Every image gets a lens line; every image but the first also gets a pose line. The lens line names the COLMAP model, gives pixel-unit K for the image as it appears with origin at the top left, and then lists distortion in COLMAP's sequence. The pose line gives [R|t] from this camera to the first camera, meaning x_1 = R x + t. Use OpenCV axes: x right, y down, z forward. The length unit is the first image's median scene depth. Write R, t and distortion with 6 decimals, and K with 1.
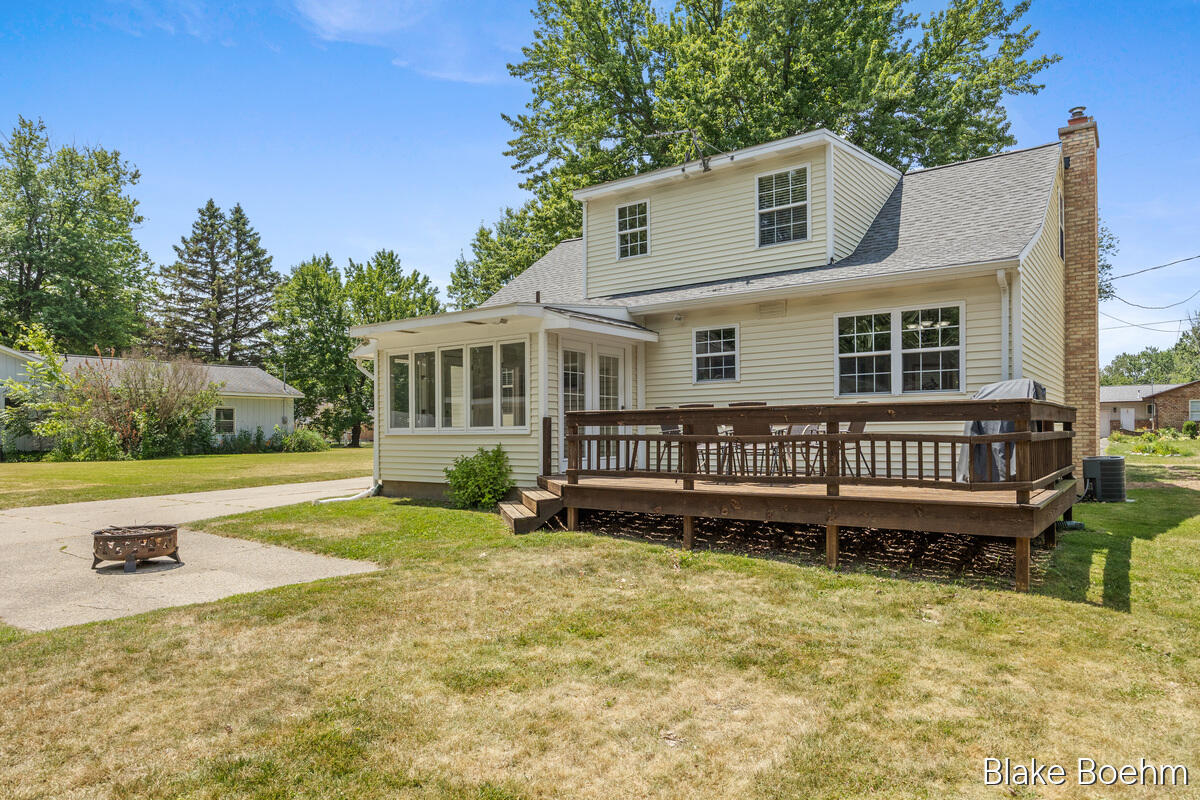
lens RADIAL K [[757.6, 0, 599.3], [0, 757.6, 428.9], [0, 0, 1]] dist [0.000513, 0.000033]
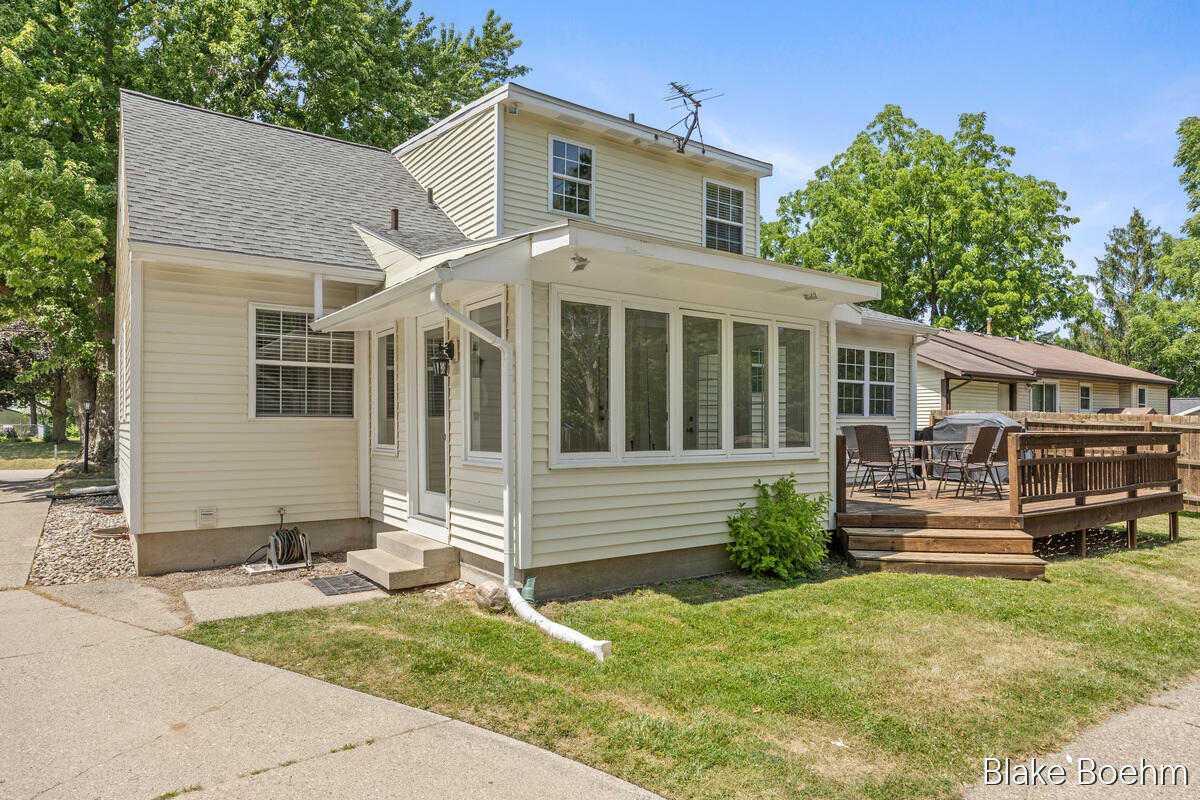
lens RADIAL K [[714.2, 0, 599.3], [0, 714.2, 430.9], [0, 0, 1]] dist [0.000957, 0.000166]
pose [[0.318055, 0.004866, 0.948060, -0.735487], [-0.005632, 0.999979, -0.003243, -0.014411], [-0.948056, -0.004308, 0.318075, 0.904086]]
